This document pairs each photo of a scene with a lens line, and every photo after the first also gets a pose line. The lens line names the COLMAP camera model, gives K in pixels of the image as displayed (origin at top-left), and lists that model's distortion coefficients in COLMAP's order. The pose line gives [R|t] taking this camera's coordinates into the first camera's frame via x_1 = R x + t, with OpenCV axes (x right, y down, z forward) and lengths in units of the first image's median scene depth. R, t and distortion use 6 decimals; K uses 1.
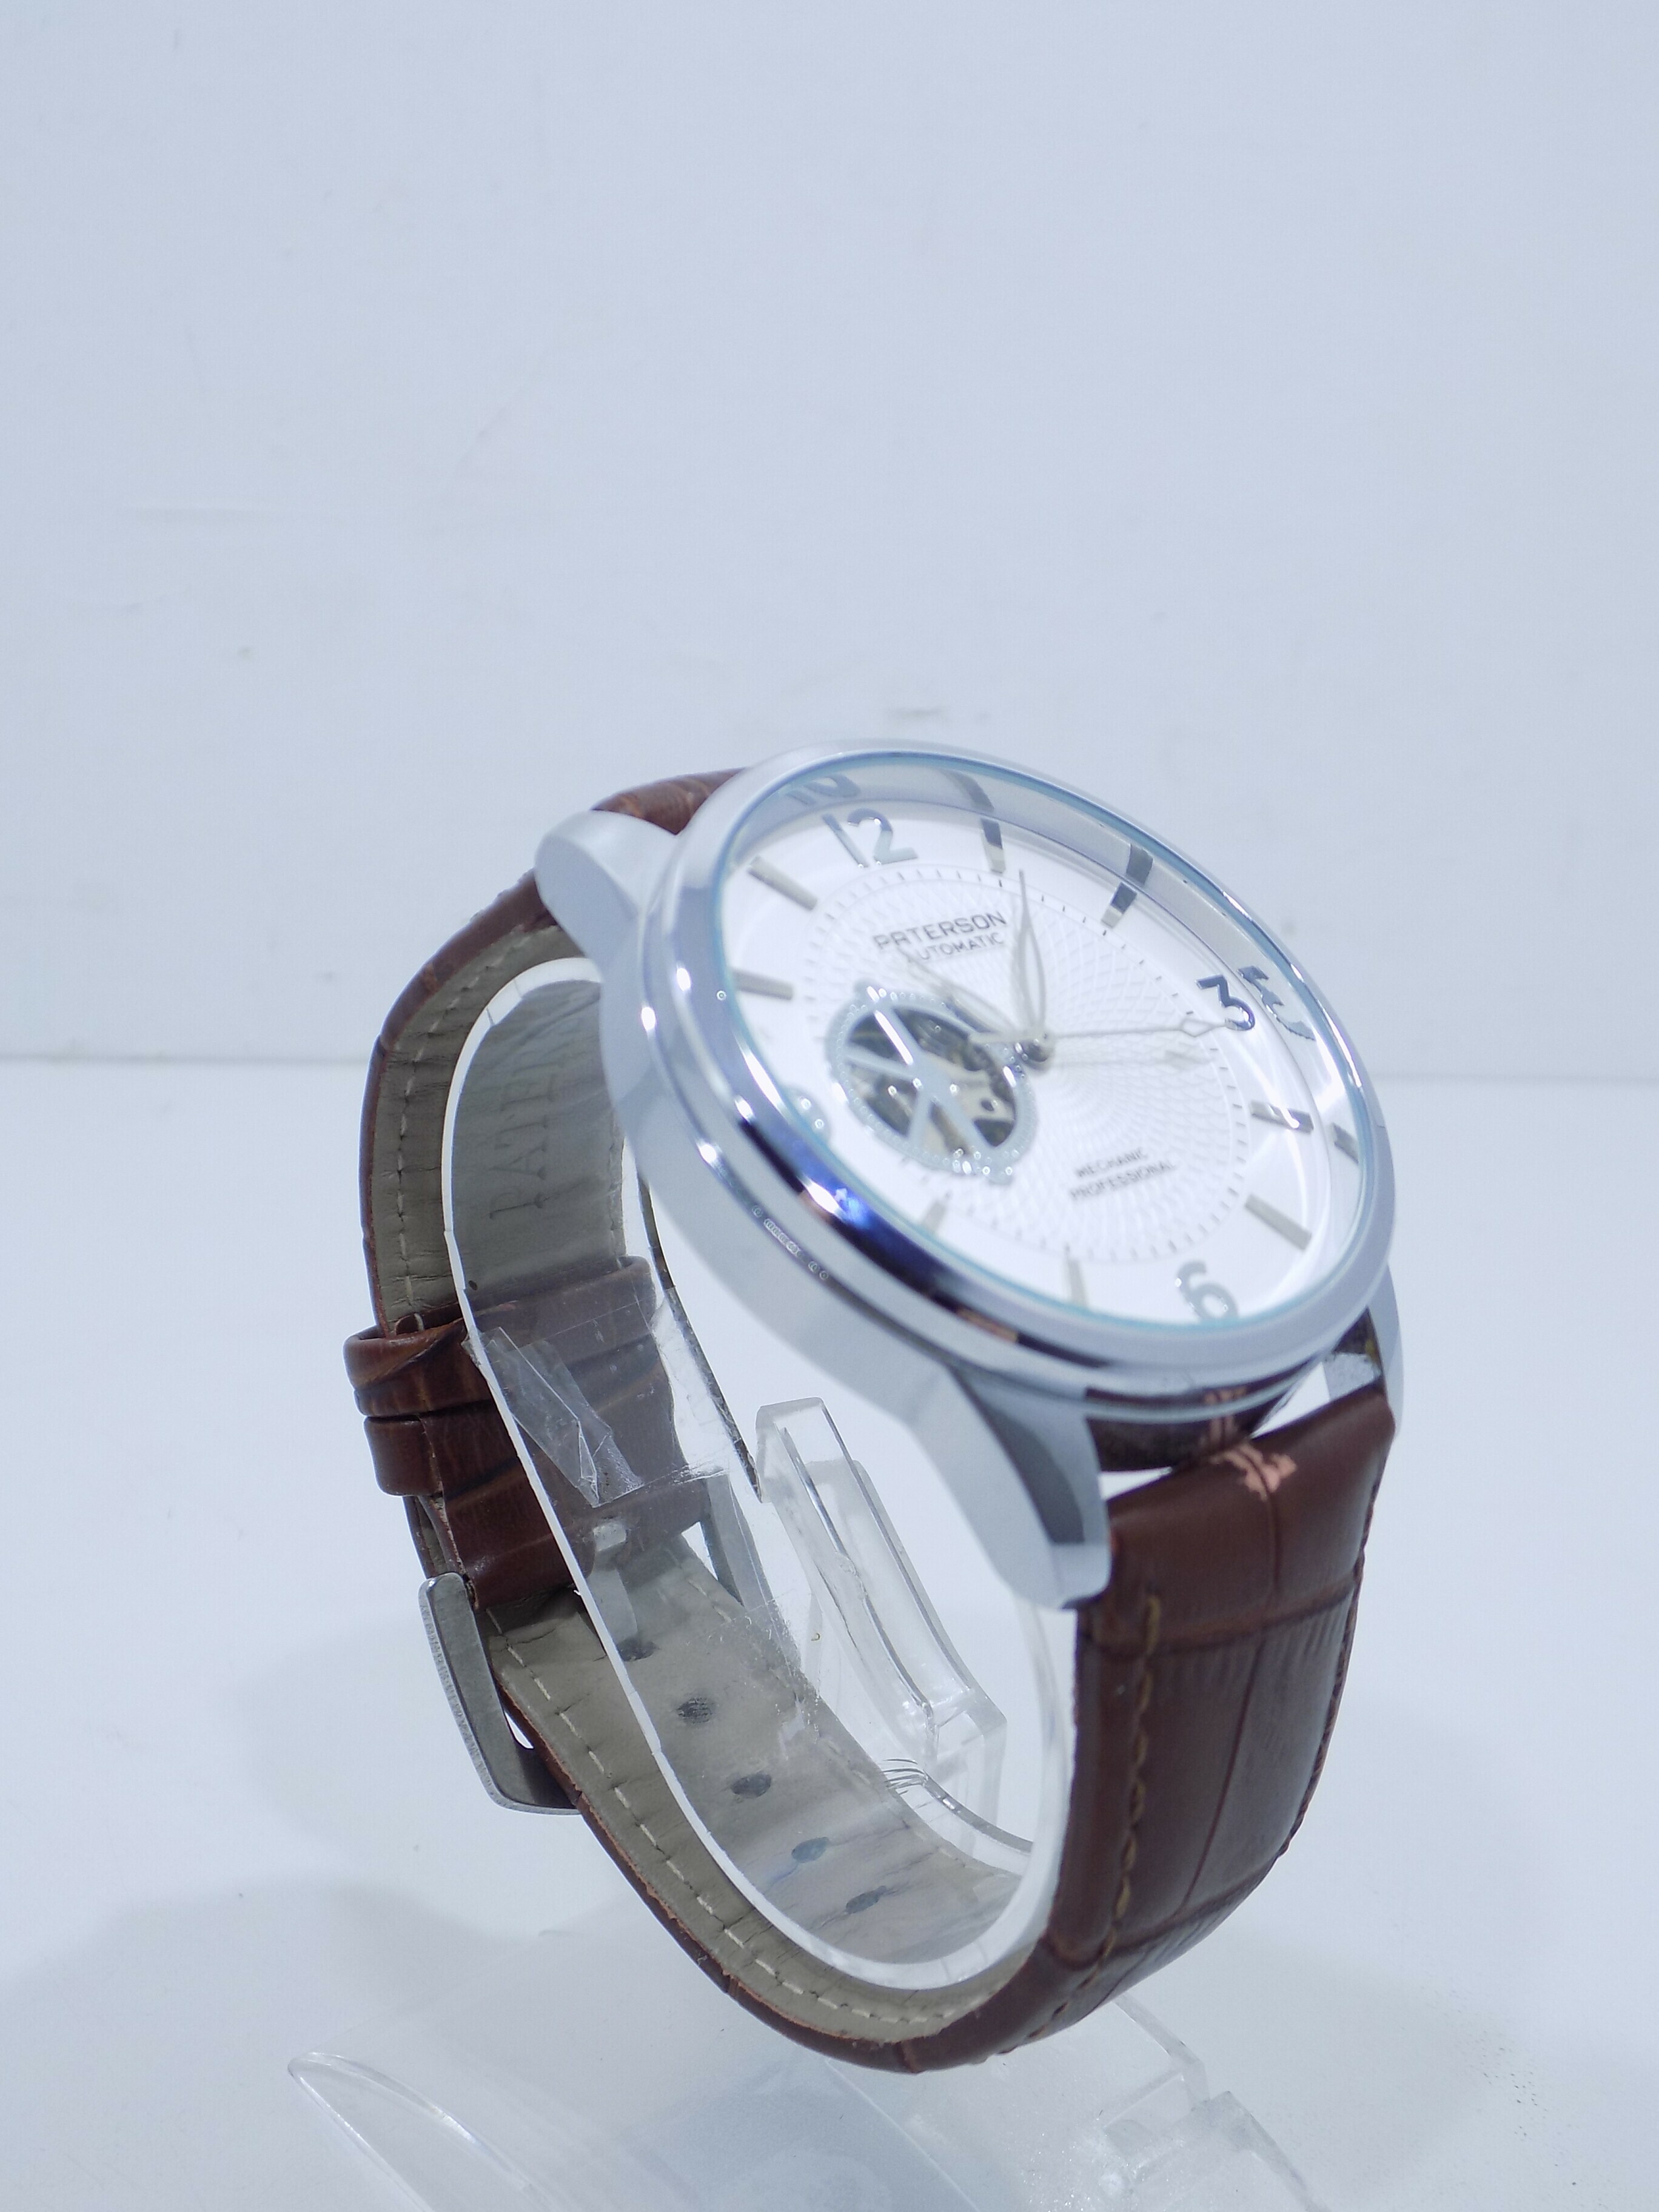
lens RADIAL K [[2383.3, 0, 824.3], [0, 2383.3, 1104.4], [0, 0, 1]] dist [0.072039, 0.000000]
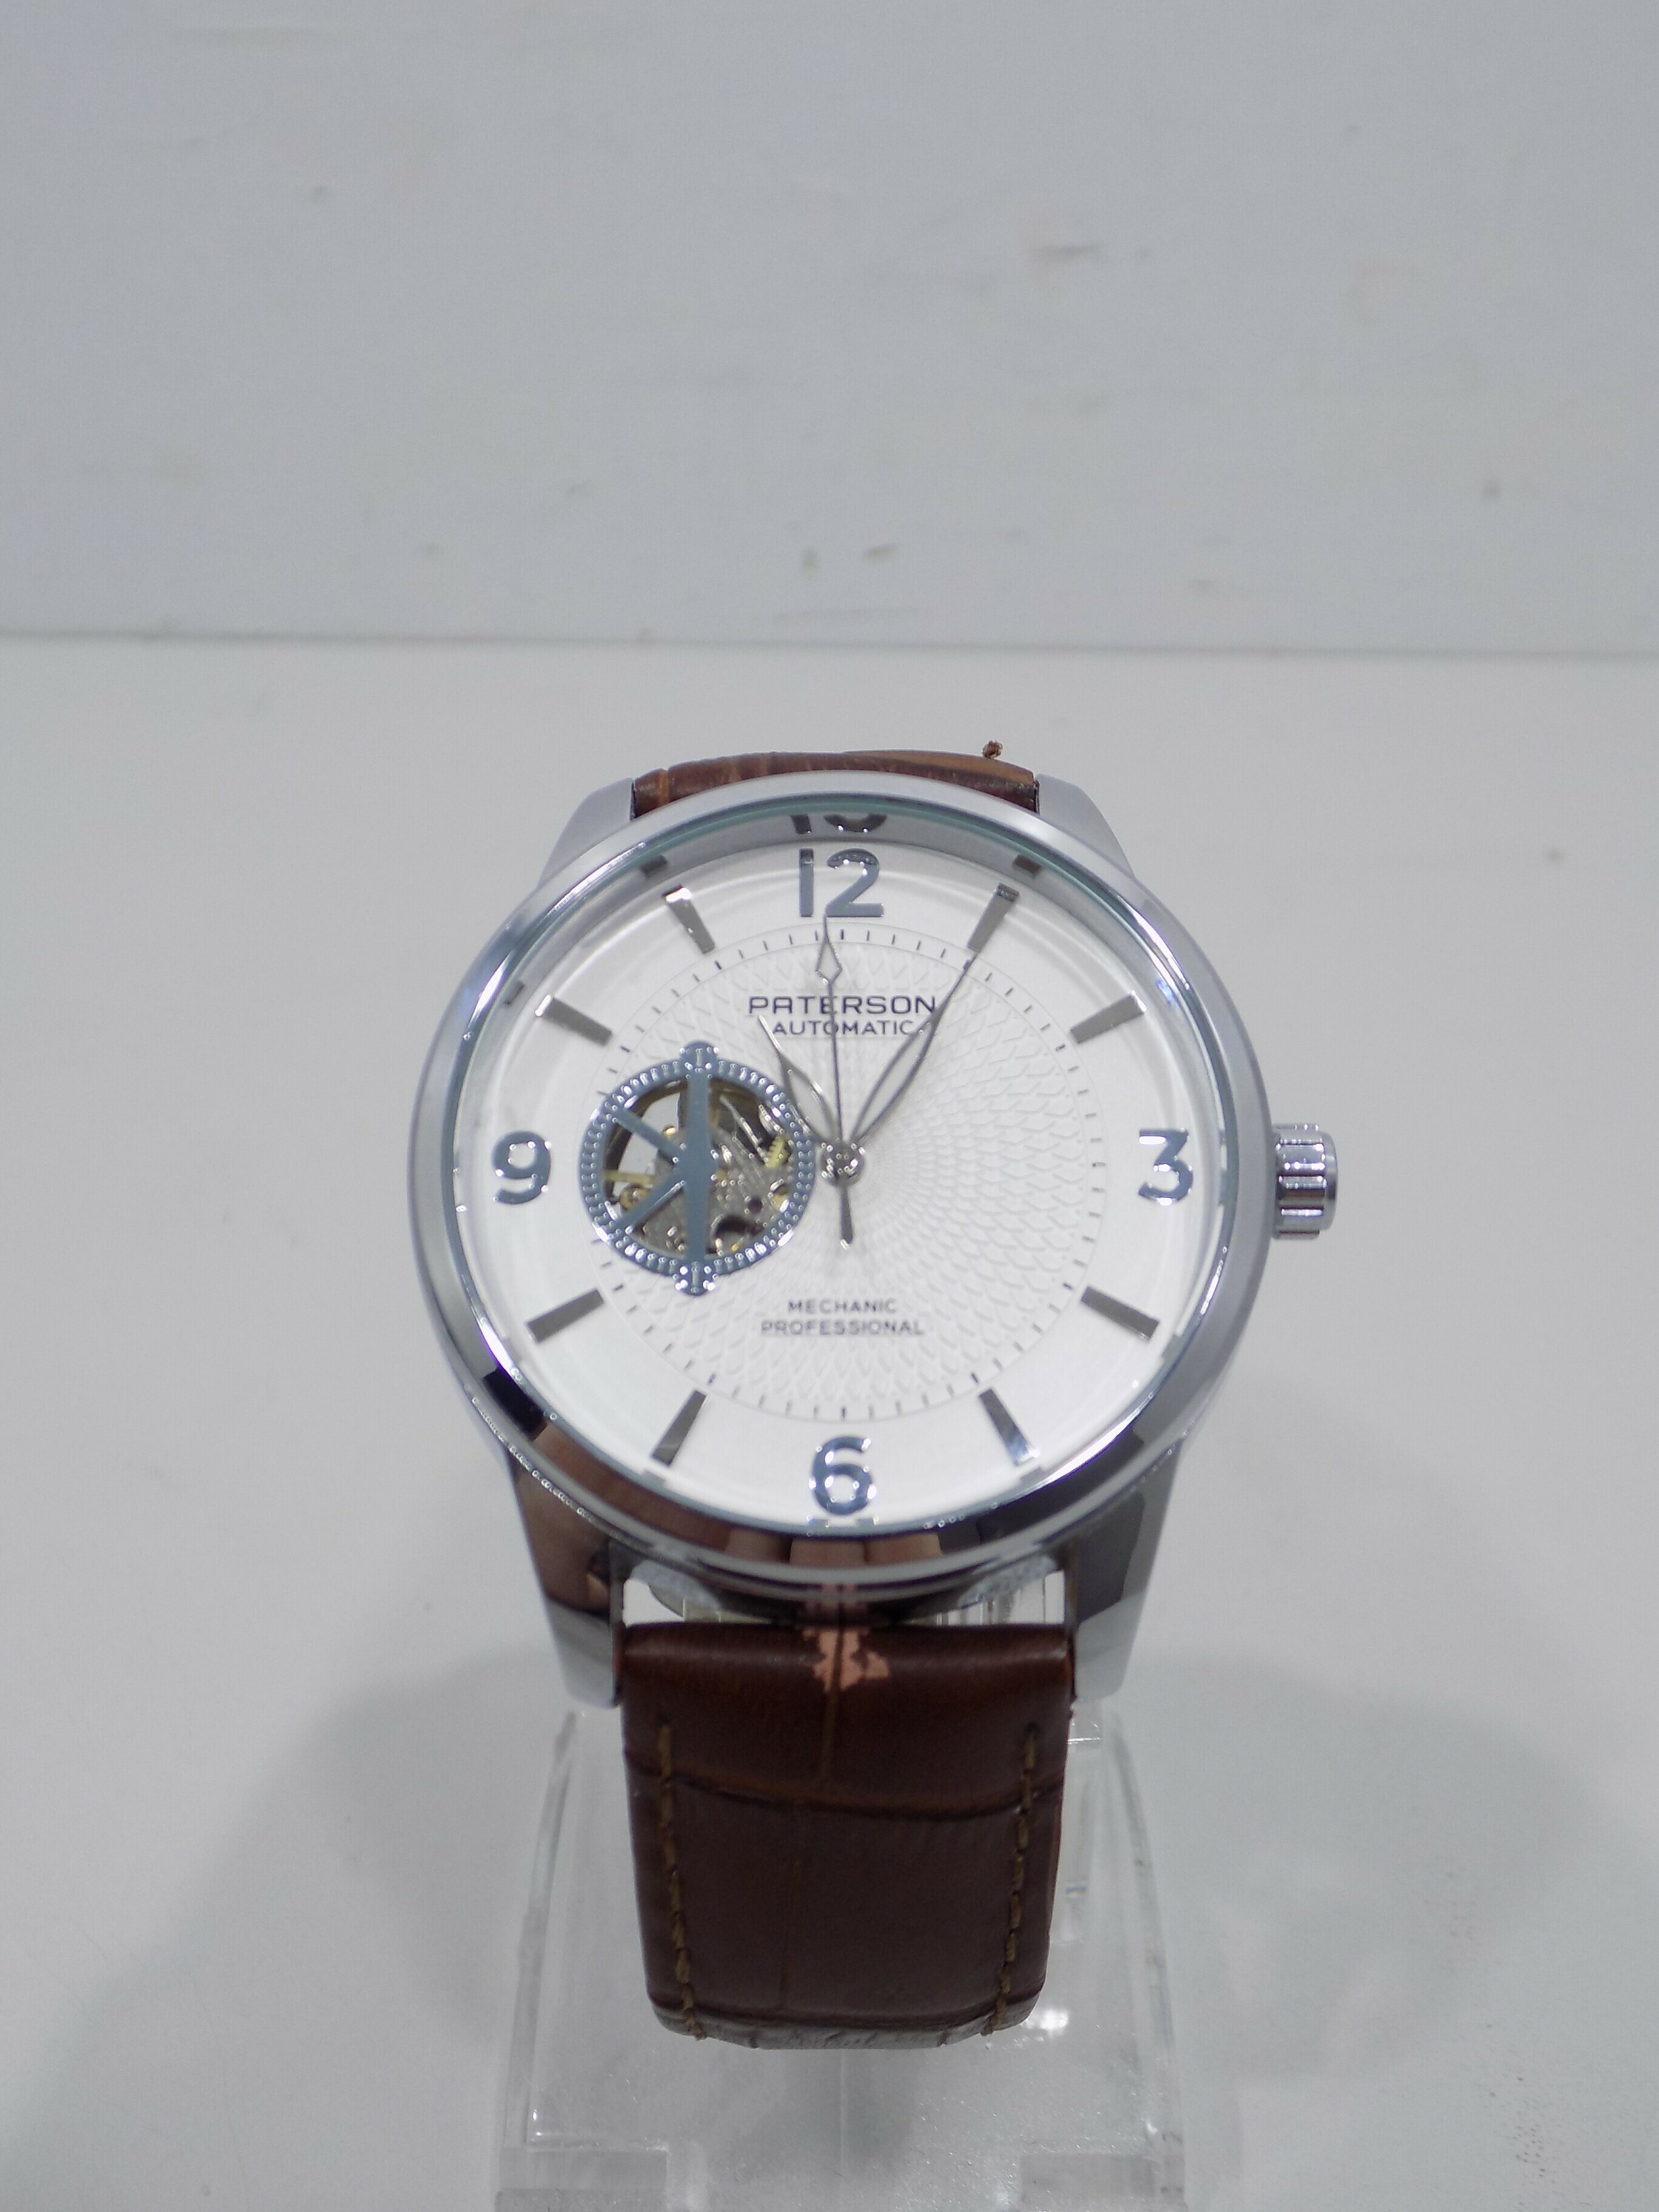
lens RADIAL K [[2644.1, 0, 825.9], [0, 2644.1, 1108.0], [0, 0, 1]] dist [0.189076, 0.000000]
pose [[0.740004, 0.332571, -0.584629, 0.712436], [-0.189869, 0.937142, 0.292771, -0.361156], [0.645247, -0.105649, 0.756633, 0.198494]]
